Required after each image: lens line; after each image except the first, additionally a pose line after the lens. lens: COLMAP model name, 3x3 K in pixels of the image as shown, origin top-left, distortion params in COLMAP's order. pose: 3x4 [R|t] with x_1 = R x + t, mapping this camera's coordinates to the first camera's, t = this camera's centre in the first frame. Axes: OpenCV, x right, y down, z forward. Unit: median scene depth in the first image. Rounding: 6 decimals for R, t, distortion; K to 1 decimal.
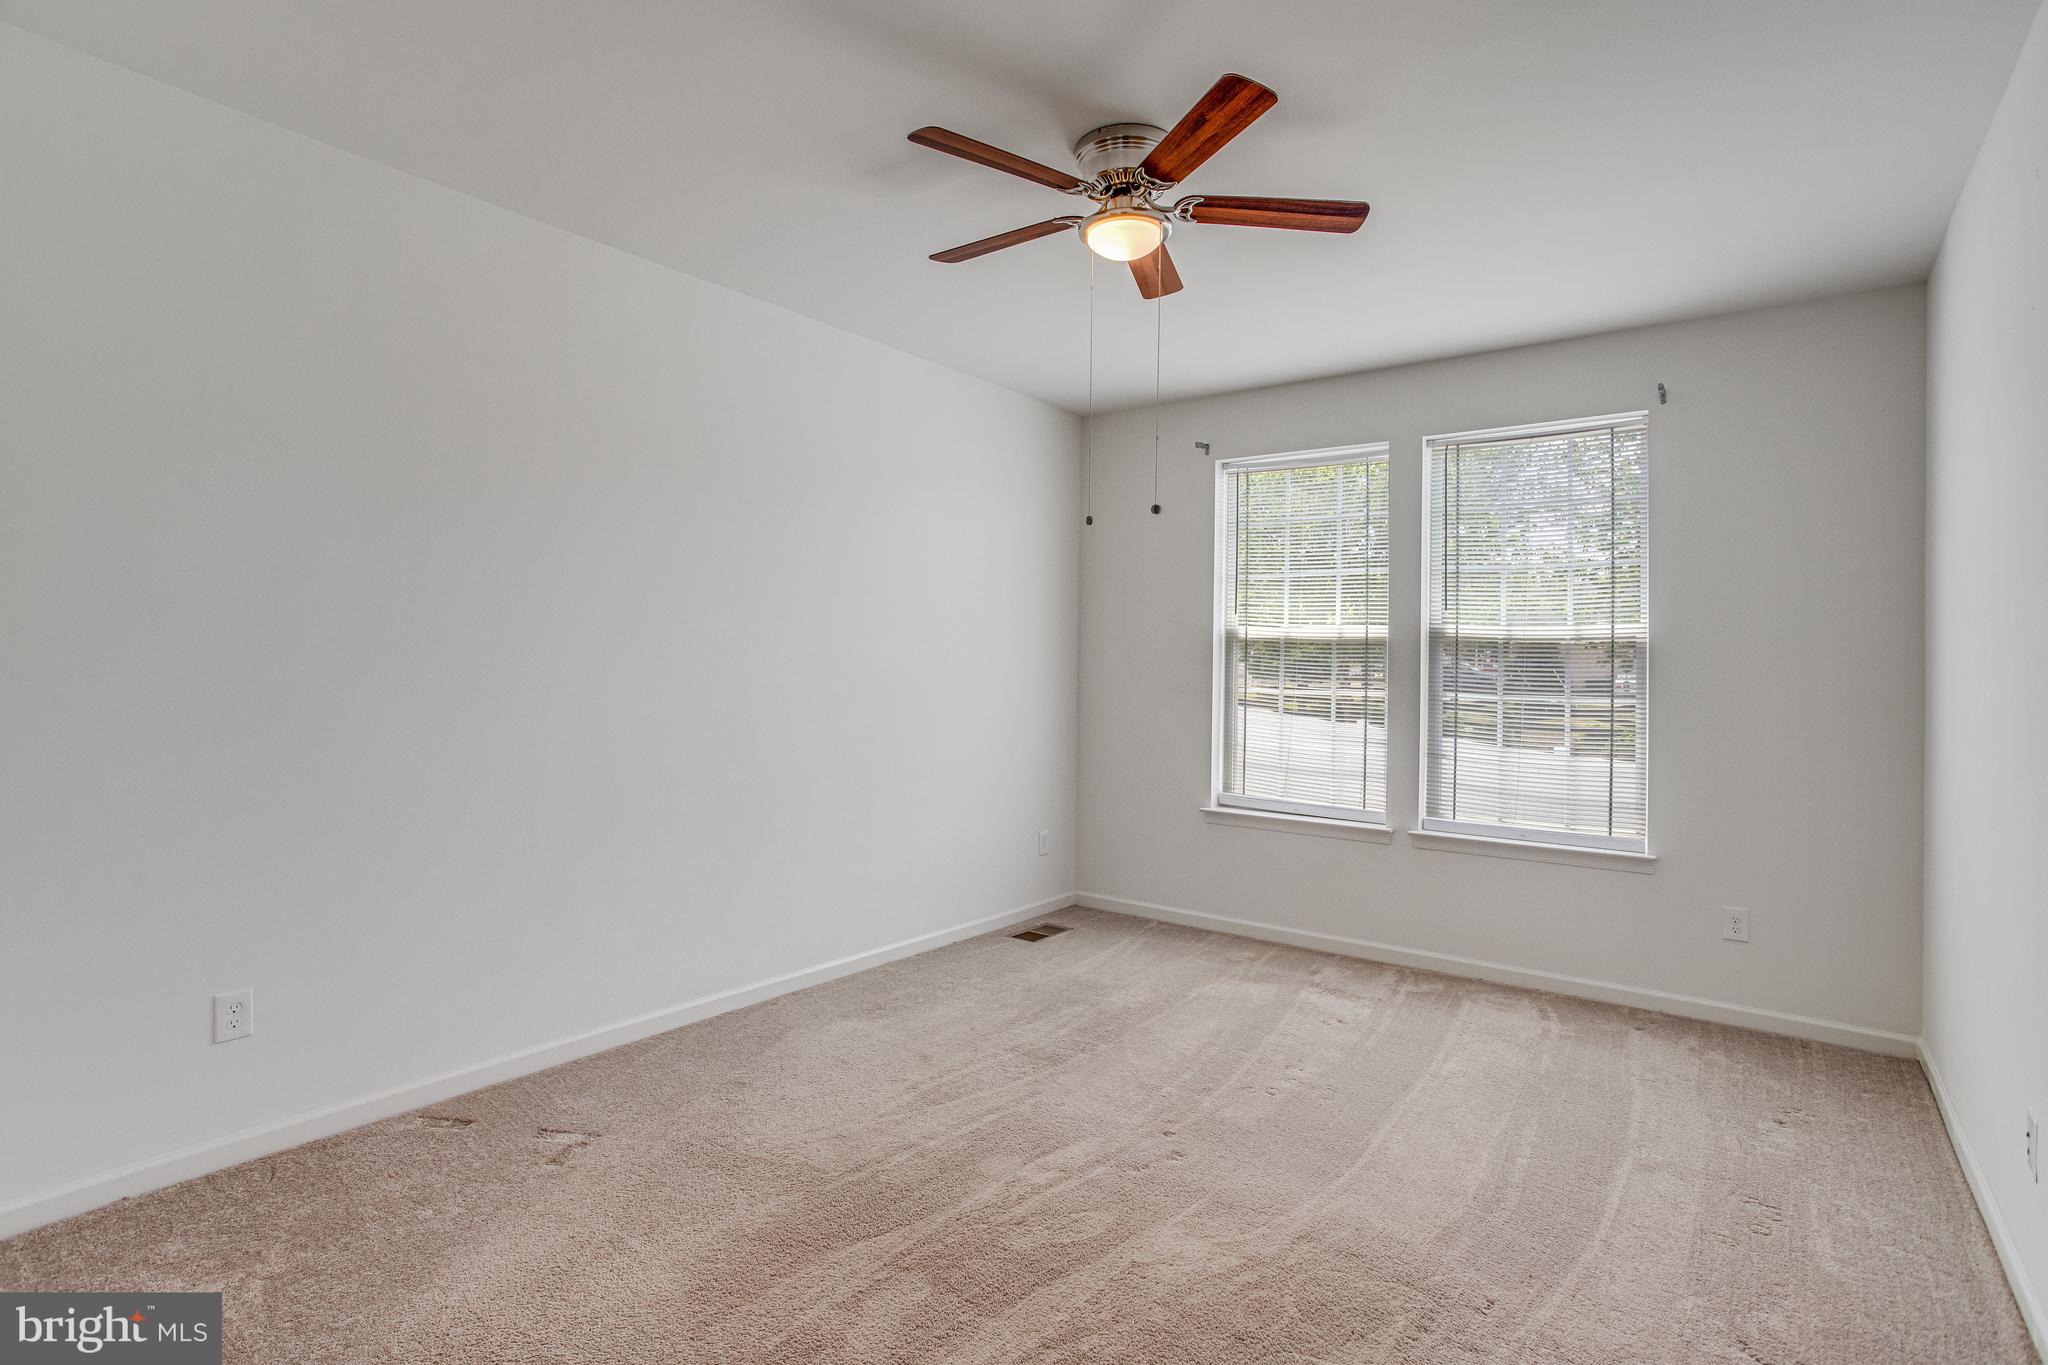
lens RADIAL K [[1022.3, 0, 1012.1], [0, 1022.3, 615.8], [0, 0, 1]] dist [-0.062960, 0.025351]
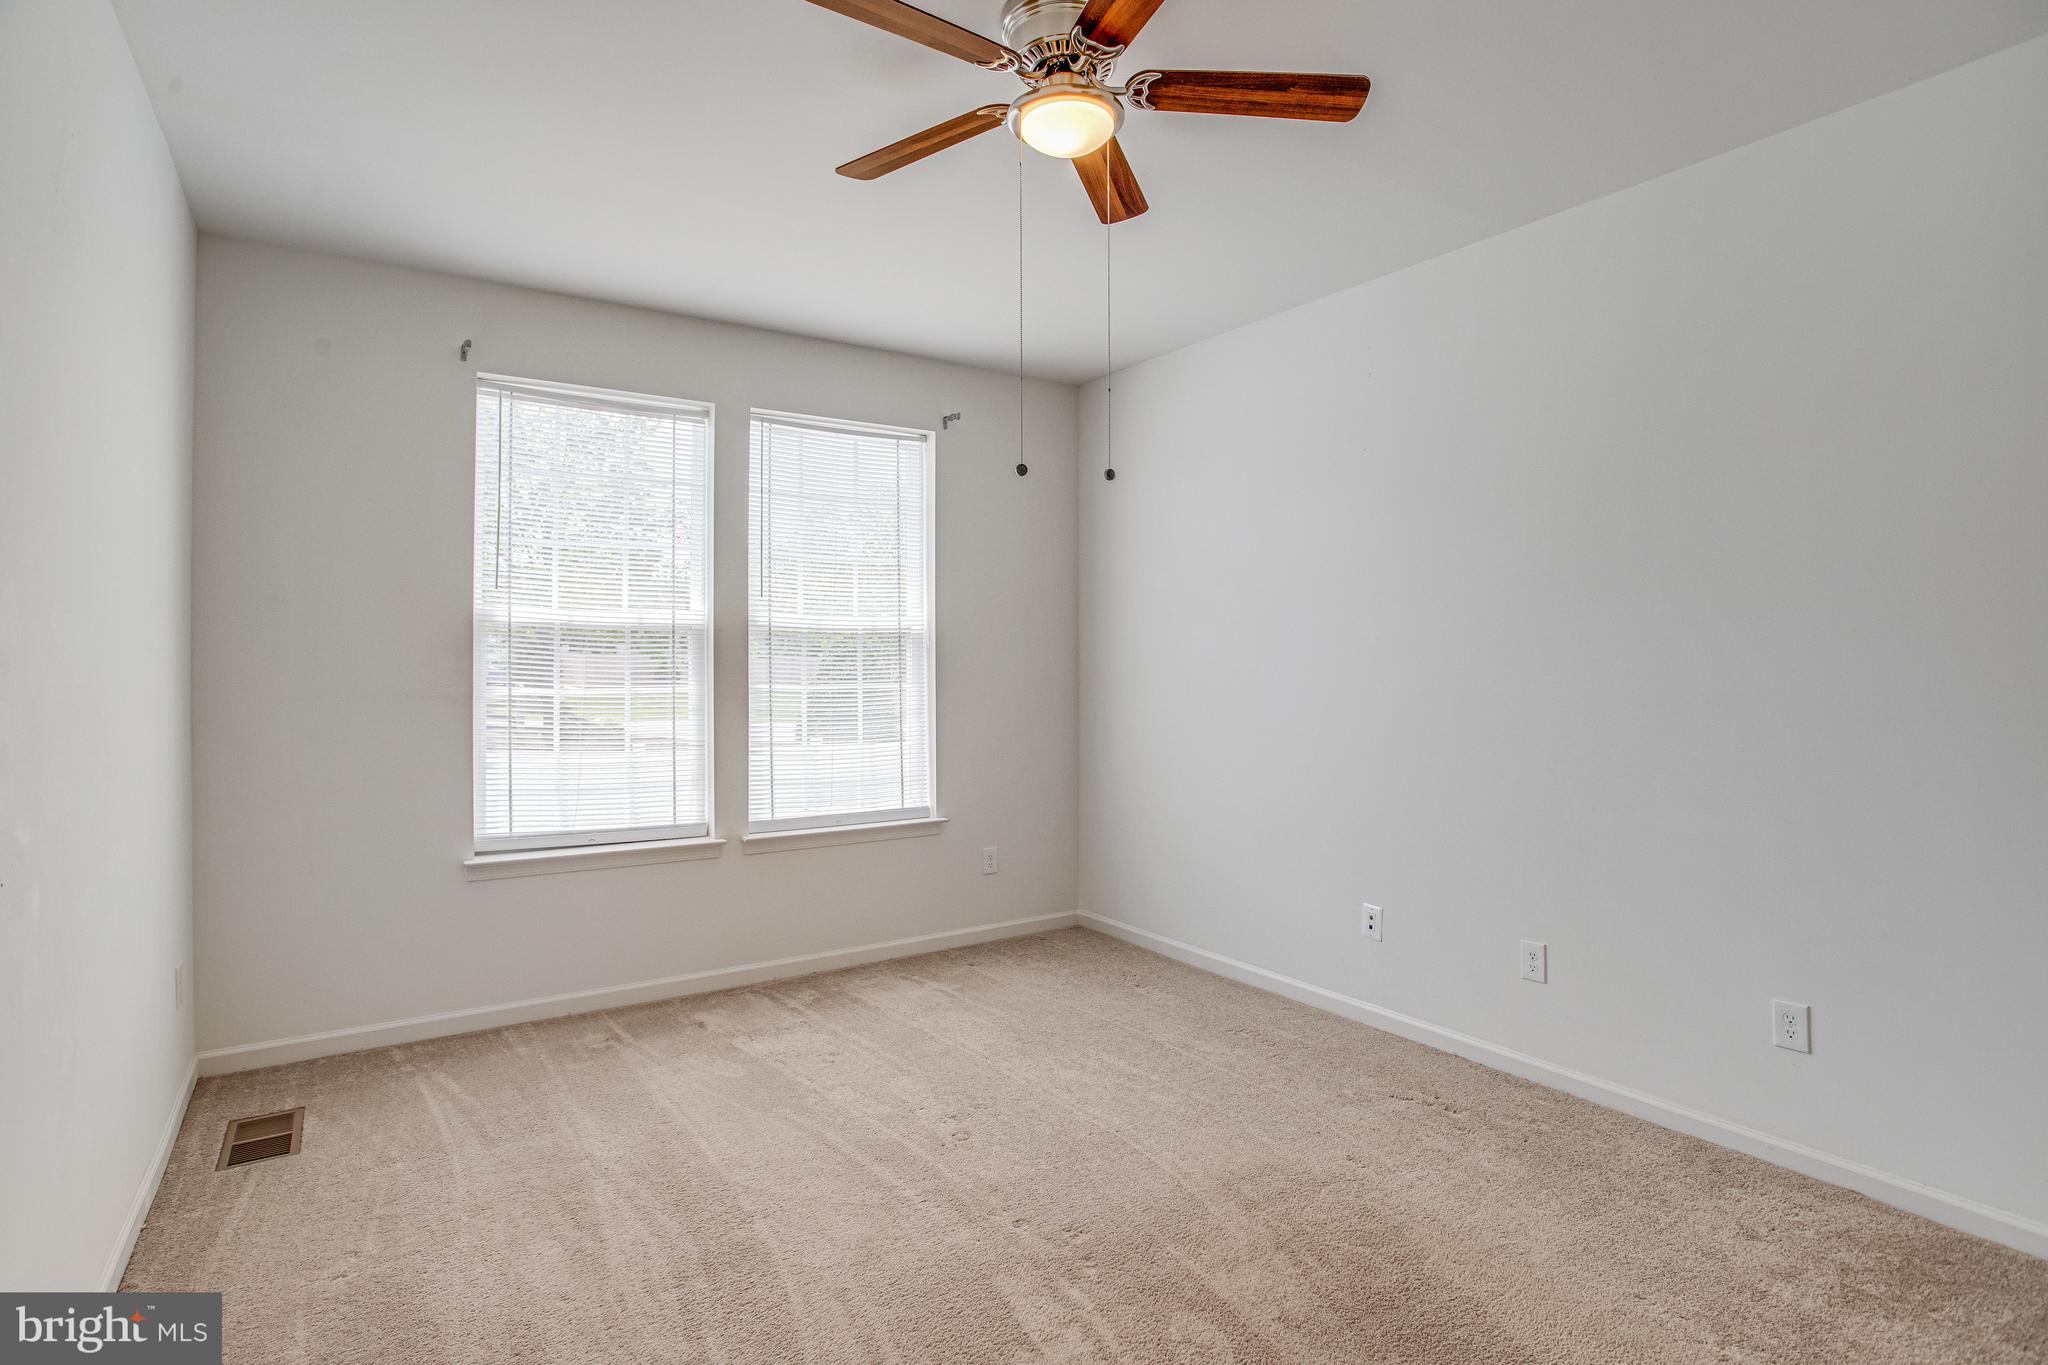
lens RADIAL K [[1022.3, 0, 1012.1], [0, 1022.3, 615.8], [0, 0, 1]] dist [-0.062960, 0.025351]
pose [[0.305883, 0.025058, 0.951739, -0.433477], [-0.038955, 0.999146, -0.013786, 0.016680], [-0.951272, -0.032858, 0.306598, 0.519116]]
